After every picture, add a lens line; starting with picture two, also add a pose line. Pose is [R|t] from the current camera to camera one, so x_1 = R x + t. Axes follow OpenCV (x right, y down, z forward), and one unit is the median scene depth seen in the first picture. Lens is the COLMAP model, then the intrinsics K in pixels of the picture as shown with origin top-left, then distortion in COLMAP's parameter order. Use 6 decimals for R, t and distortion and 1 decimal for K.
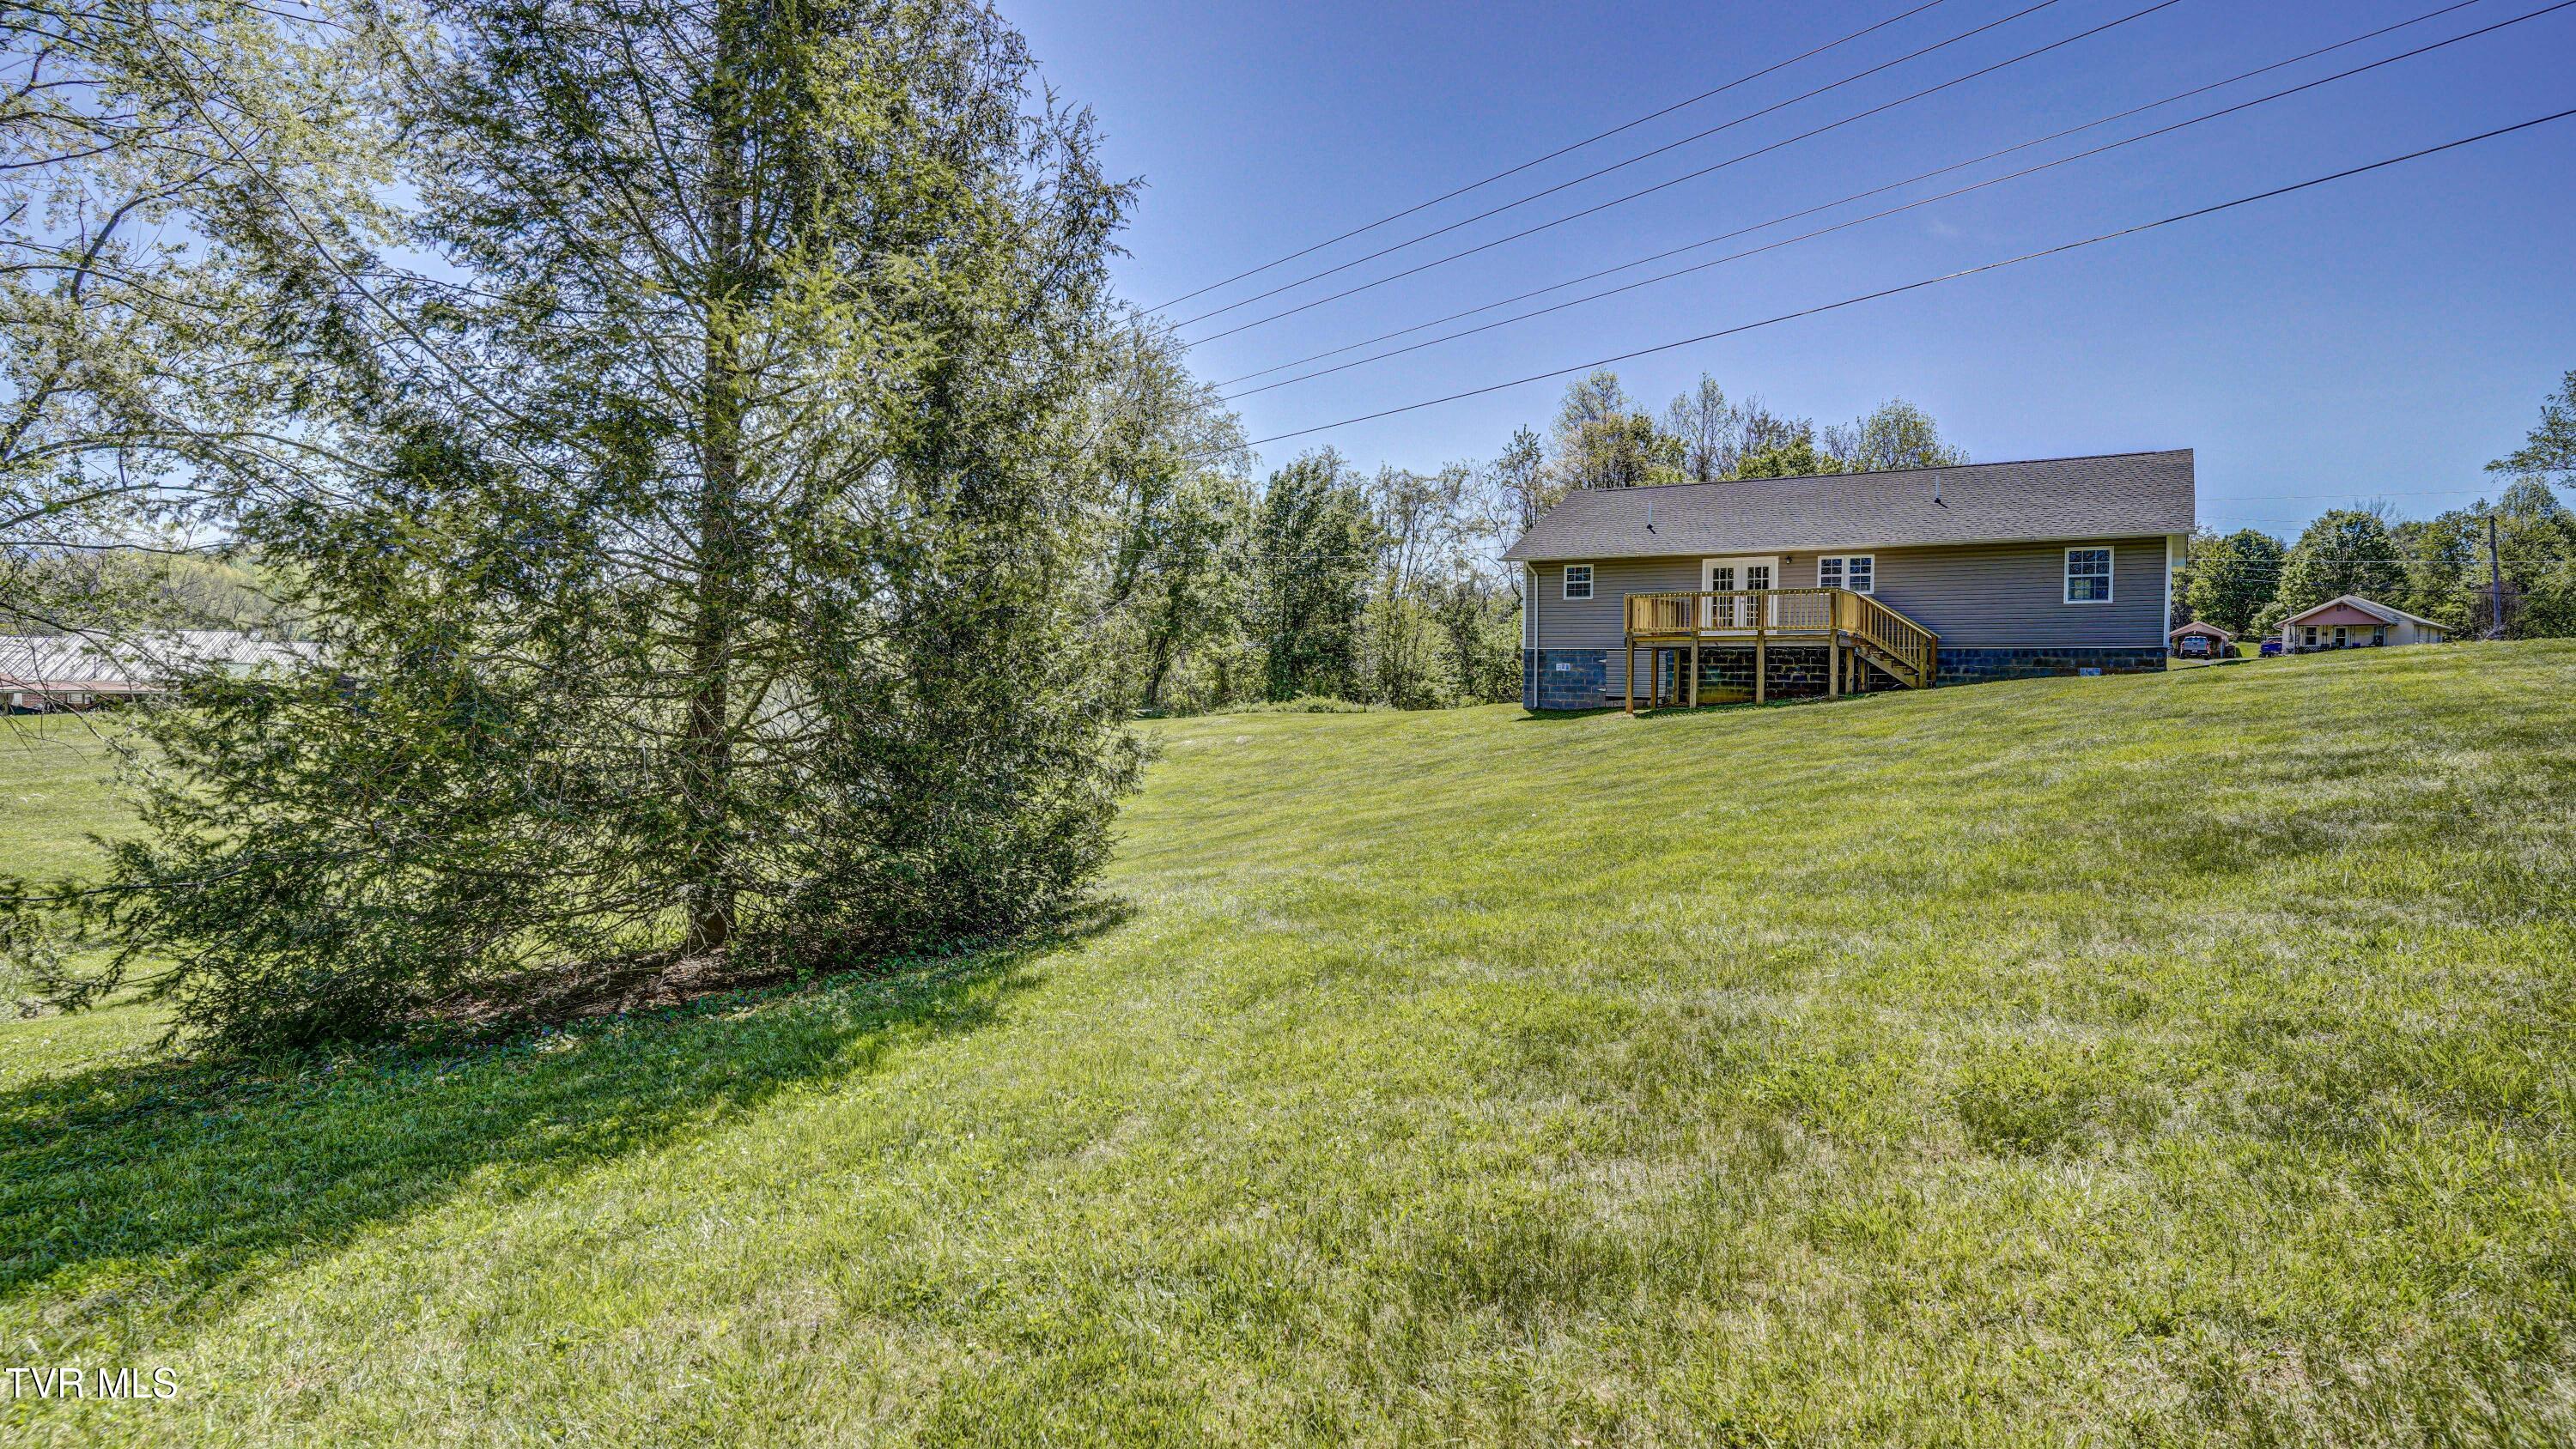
lens RADIAL K [[1290.9, 0, 1248.2], [0, 1290.9, 715.8], [0, 0, 1]] dist [-0.080343, 0.030122]
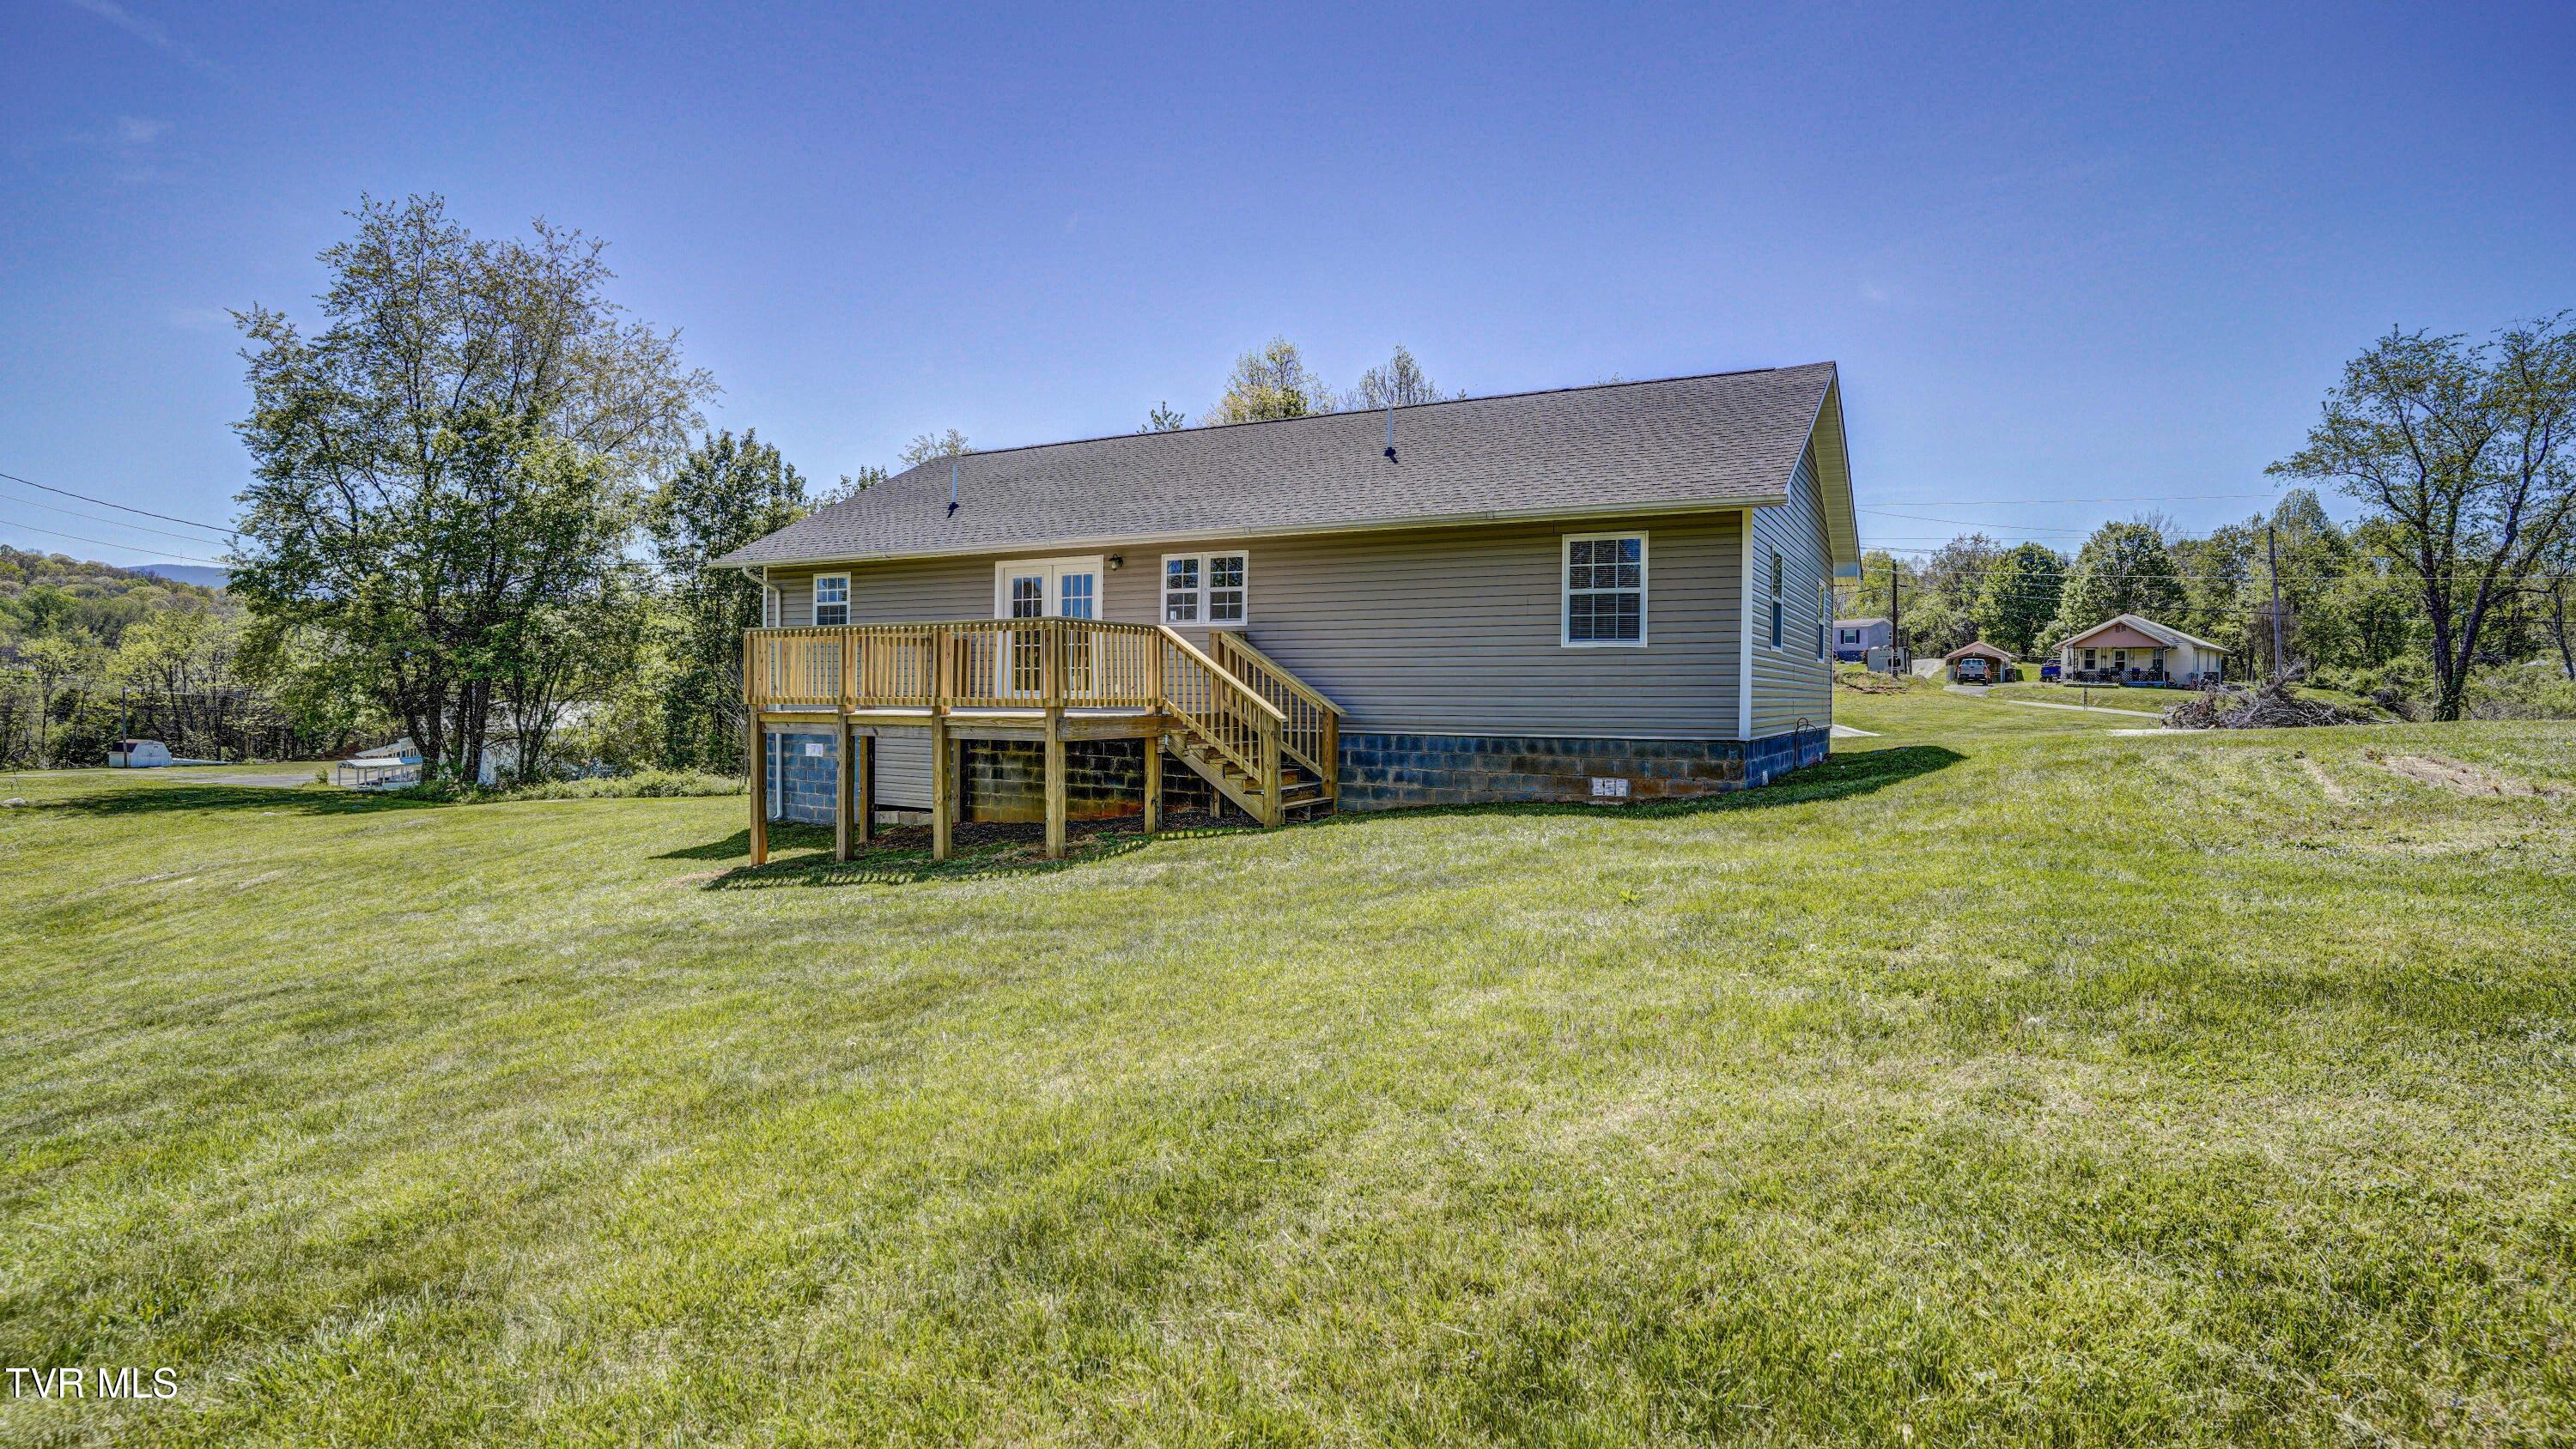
lens RADIAL K [[1267.7, 0, 1289.8], [0, 1267.7, 717.7], [0, 0, 1]] dist [-0.081071, 0.038949]
pose [[0.992045, -0.006460, 0.125719, 0.193656], [0.007315, 0.999953, -0.006336, -0.023837], [-0.125672, 0.007206, 0.992046, 0.208849]]
